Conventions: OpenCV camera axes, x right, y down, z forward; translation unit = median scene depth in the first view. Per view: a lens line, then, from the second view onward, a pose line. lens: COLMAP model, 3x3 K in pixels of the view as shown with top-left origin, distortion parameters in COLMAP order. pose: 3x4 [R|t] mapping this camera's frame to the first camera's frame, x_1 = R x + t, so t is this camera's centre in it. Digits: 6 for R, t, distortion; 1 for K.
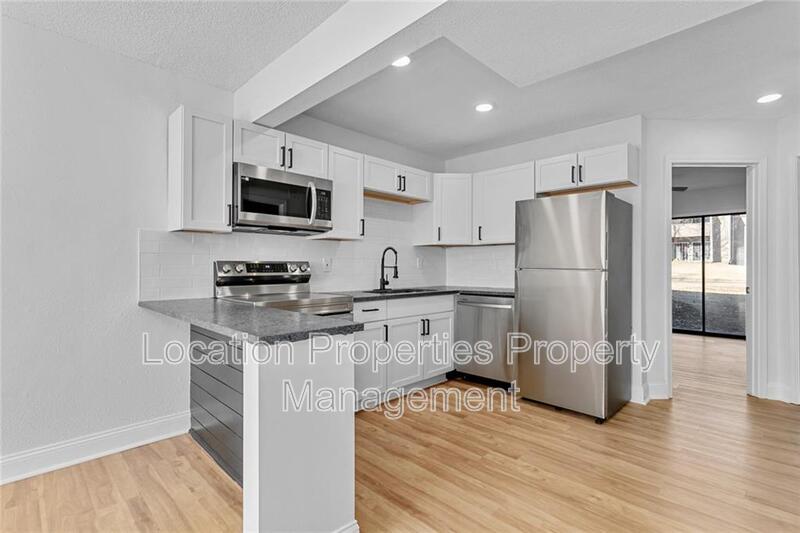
lens RADIAL K [[376.2, 0, 394.6], [0, 376.2, 266.1], [0, 0, 1]] dist [-0.000454, -0.000094]
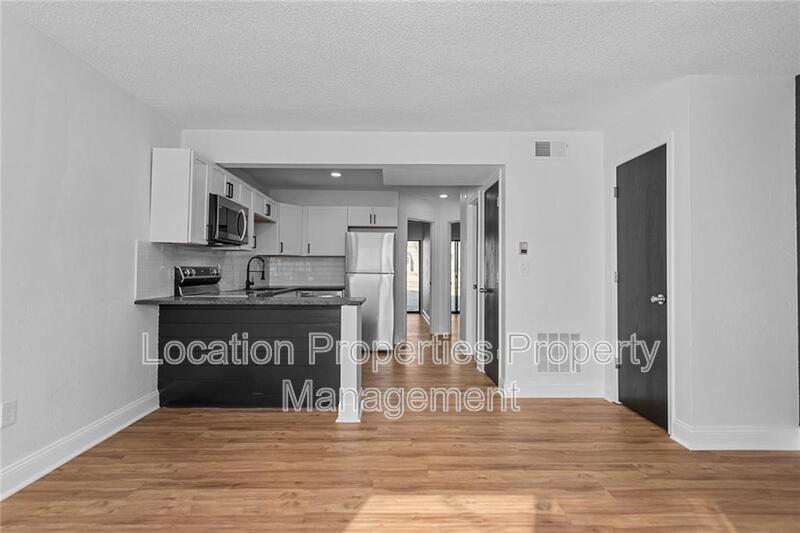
lens RADIAL K [[382.2, 0, 391.6], [0, 382.2, 262.0], [0, 0, 1]] dist [0.001693, 0.000702]
pose [[0.703814, 0.017774, 0.710162, -0.737371], [-0.001078, 0.999713, -0.023953, 0.001300], [-0.710383, 0.016093, 0.703631, -0.330698]]
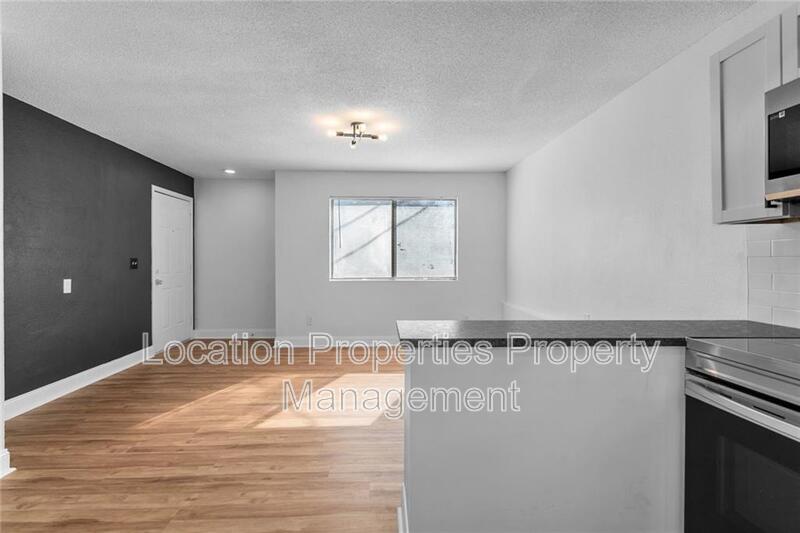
lens RADIAL K [[382.2, 0, 391.6], [0, 382.2, 262.0], [0, 0, 1]] dist [0.001693, 0.000702]
pose [[-0.670903, -0.004317, -0.741533, 0.295119], [-0.006083, 0.999981, -0.000318, -0.015927], [0.741520, 0.004297, -0.670917, 0.744993]]
